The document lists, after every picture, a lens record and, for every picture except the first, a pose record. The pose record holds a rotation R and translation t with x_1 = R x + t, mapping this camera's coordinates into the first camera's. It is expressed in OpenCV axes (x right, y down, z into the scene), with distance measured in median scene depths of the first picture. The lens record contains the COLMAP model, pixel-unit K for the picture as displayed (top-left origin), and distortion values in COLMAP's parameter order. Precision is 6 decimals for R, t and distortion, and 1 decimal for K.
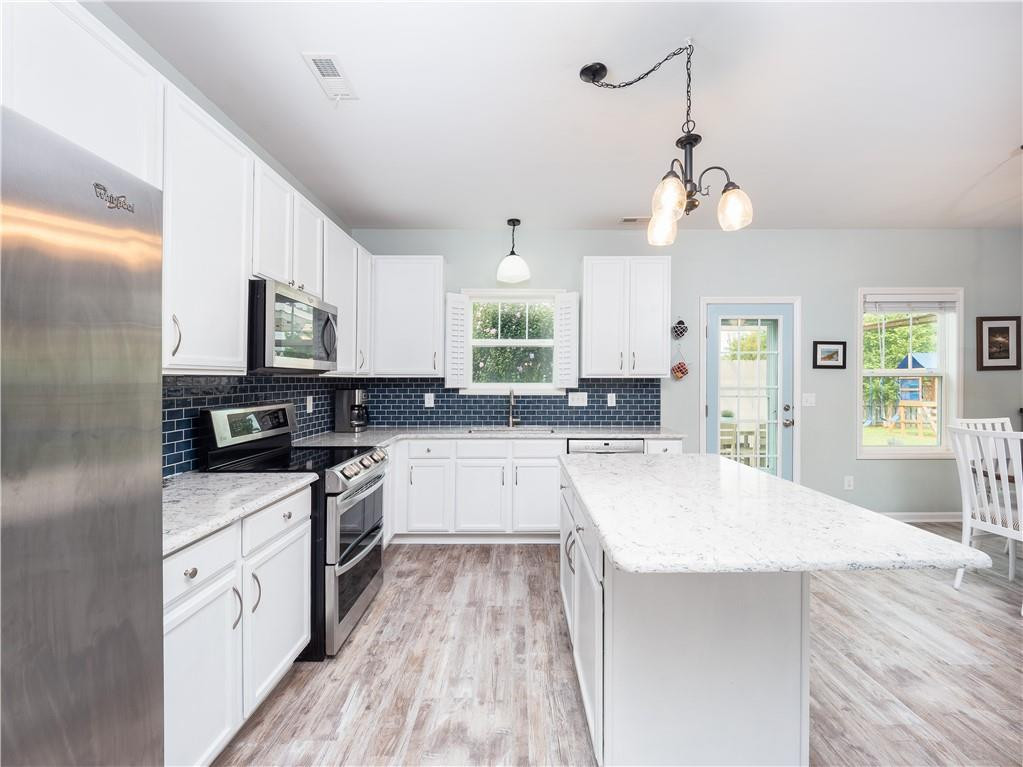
lens RADIAL K [[434.8, 0, 514.5], [0, 434.8, 379.8], [0, 0, 1]] dist [-0.008616, -0.000371]
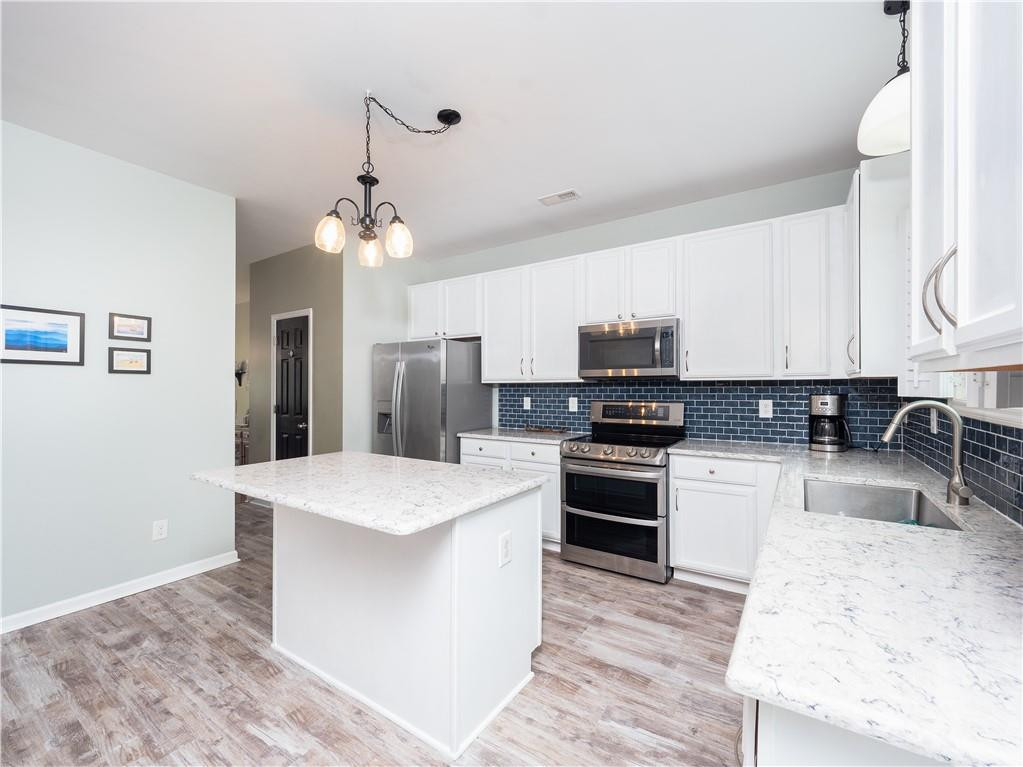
lens RADIAL K [[434.8, 0, 514.5], [0, 434.8, 379.8], [0, 0, 1]] dist [-0.008616, -0.000371]
pose [[-0.541991, -0.021304, -0.840114, 0.521703], [-0.001965, 0.999708, -0.024084, 0.013904], [0.840382, -0.011402, -0.541874, 0.887054]]
